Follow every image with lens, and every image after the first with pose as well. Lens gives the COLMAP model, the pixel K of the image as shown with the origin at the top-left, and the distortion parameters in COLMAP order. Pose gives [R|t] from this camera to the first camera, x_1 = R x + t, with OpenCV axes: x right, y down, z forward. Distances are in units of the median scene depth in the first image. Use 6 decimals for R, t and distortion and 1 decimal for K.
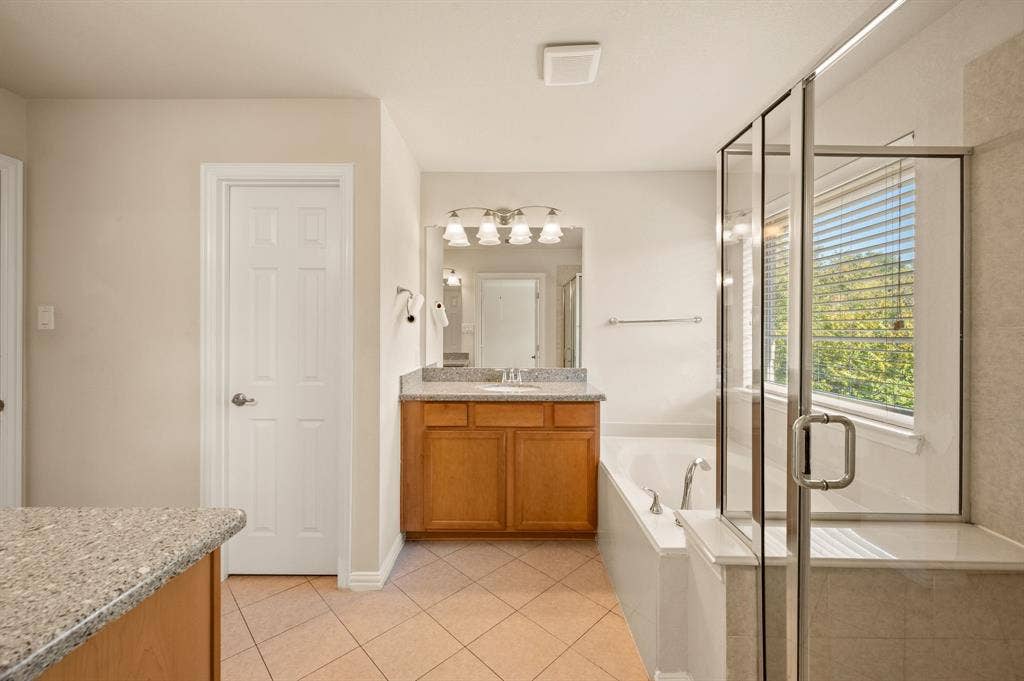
lens RADIAL K [[439.0, 0, 511.0], [0, 439.0, 332.5], [0, 0, 1]] dist [0.001023, 0.000059]
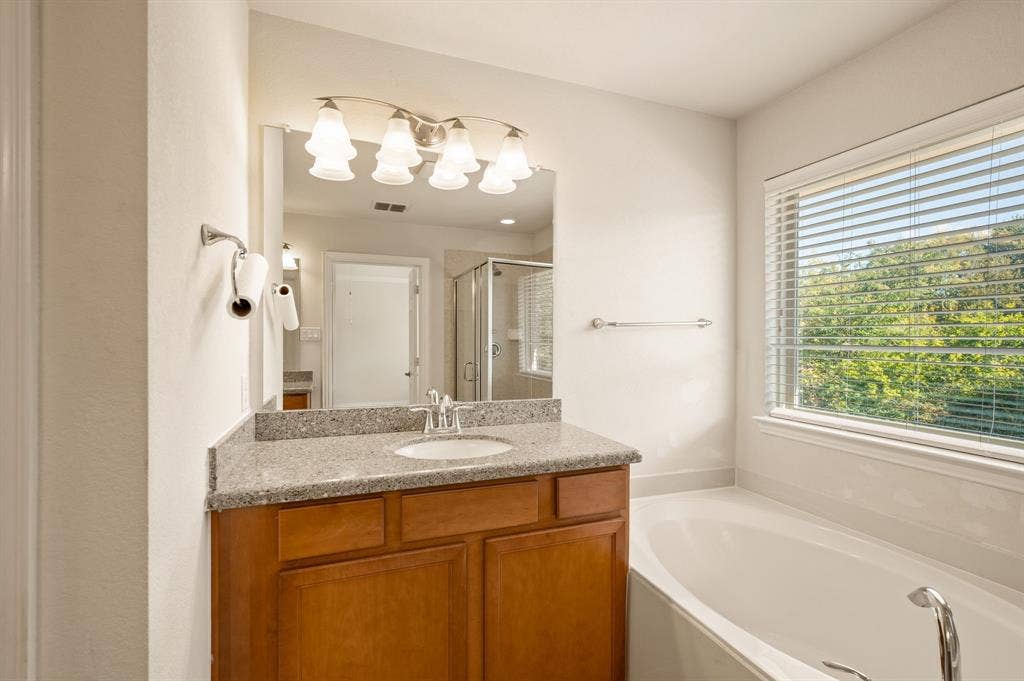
lens RADIAL K [[439.0, 0, 503.4], [0, 439.0, 342.8], [0, 0, 1]] dist [0.001023, 0.000059]
pose [[0.925020, -0.002642, 0.379909, -0.156195], [0.000469, 0.999983, 0.005815, -0.000705], [-0.379918, -0.005201, 0.925006, 0.526565]]
